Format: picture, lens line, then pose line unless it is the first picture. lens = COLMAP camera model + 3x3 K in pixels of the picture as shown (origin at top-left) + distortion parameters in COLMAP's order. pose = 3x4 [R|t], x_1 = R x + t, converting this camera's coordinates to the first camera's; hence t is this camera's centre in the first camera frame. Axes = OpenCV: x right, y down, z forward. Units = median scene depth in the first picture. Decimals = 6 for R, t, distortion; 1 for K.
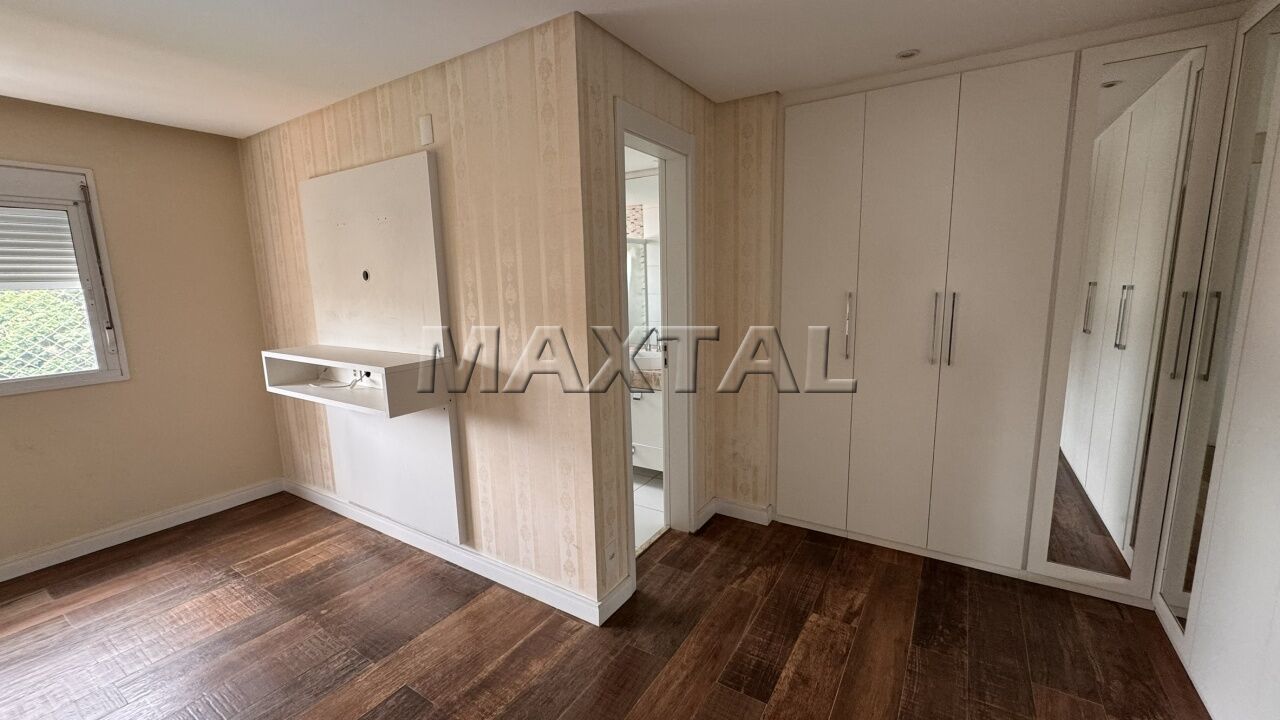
lens RADIAL K [[512.3, 0, 640.2], [0, 512.3, 358.0], [0, 0, 1]] dist [0.000023, 0.000211]
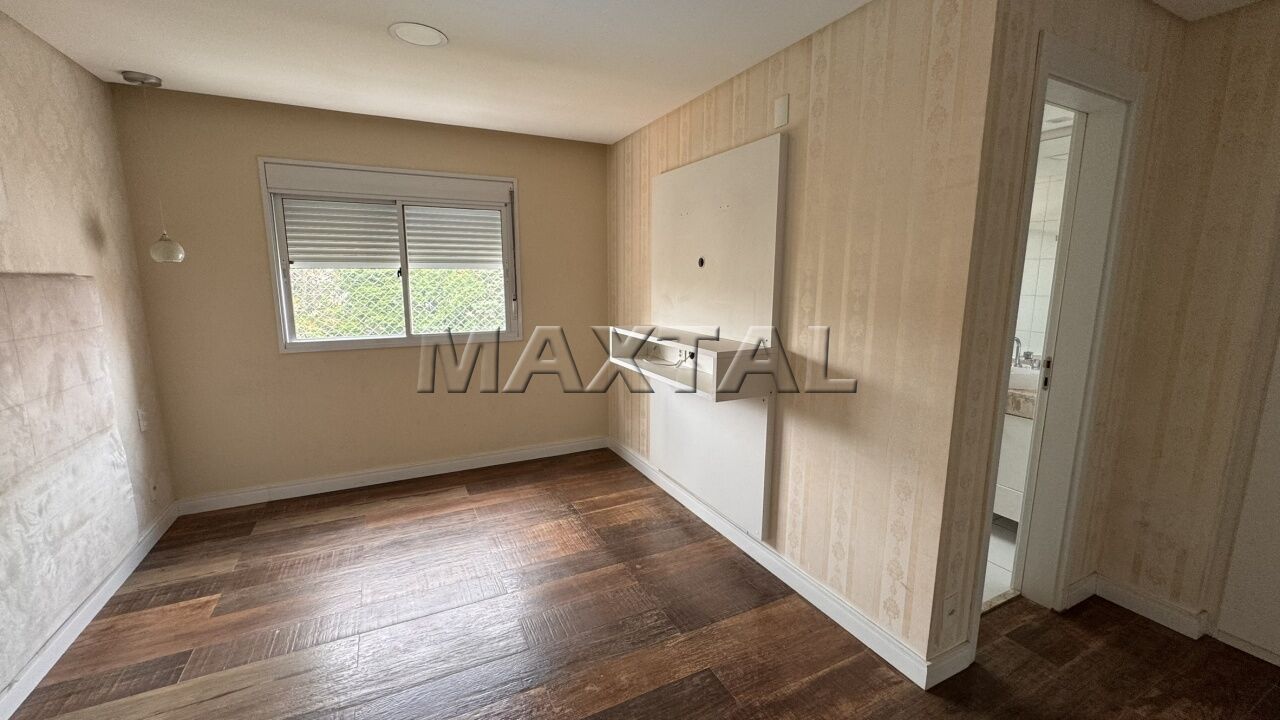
lens RADIAL K [[512.3, 0, 640.2], [0, 512.3, 358.0], [0, 0, 1]] dist [0.000023, 0.000211]
pose [[0.858605, 0.109421, -0.500823, -0.103712], [-0.104146, 0.993813, 0.038585, 0.006286], [0.501947, 0.019029, 0.864689, 0.038092]]
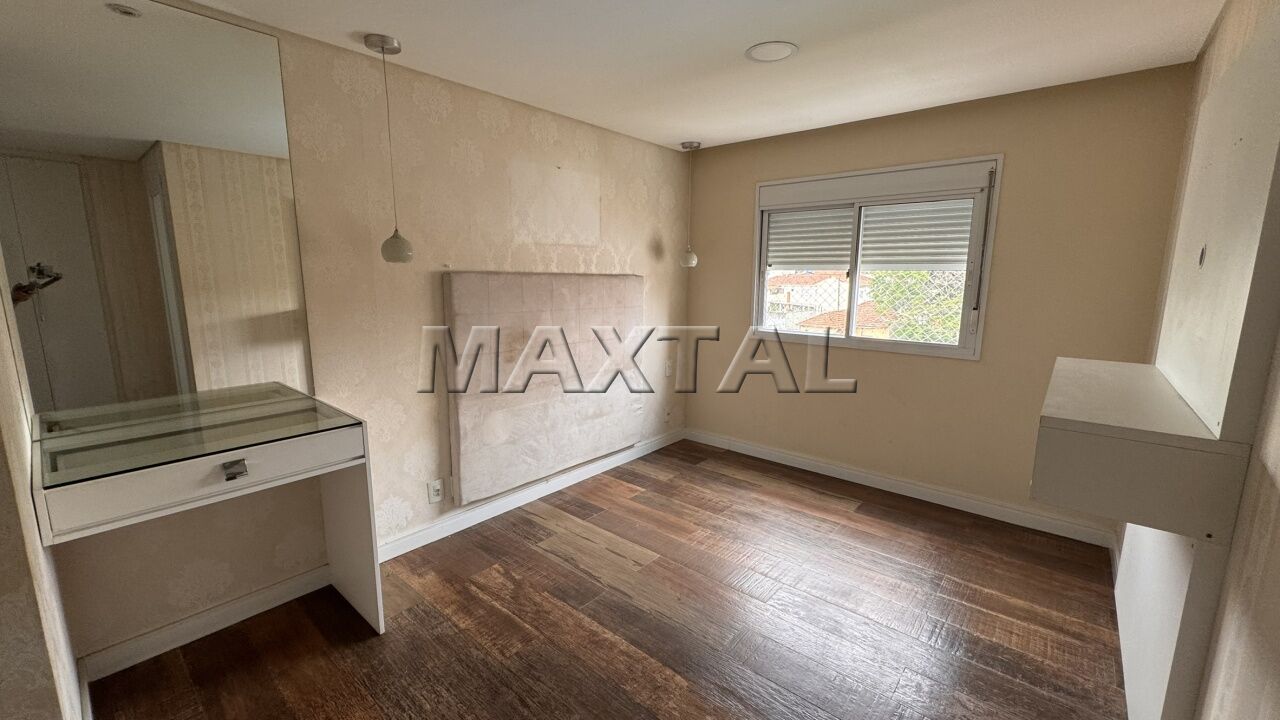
lens RADIAL K [[512.3, 0, 640.2], [0, 512.3, 358.0], [0, 0, 1]] dist [0.000023, 0.000211]
pose [[-0.135719, 0.185483, -0.973230, 0.104472], [-0.159179, 0.965475, 0.206203, -0.078644], [0.977876, 0.182904, -0.101508, 0.528069]]
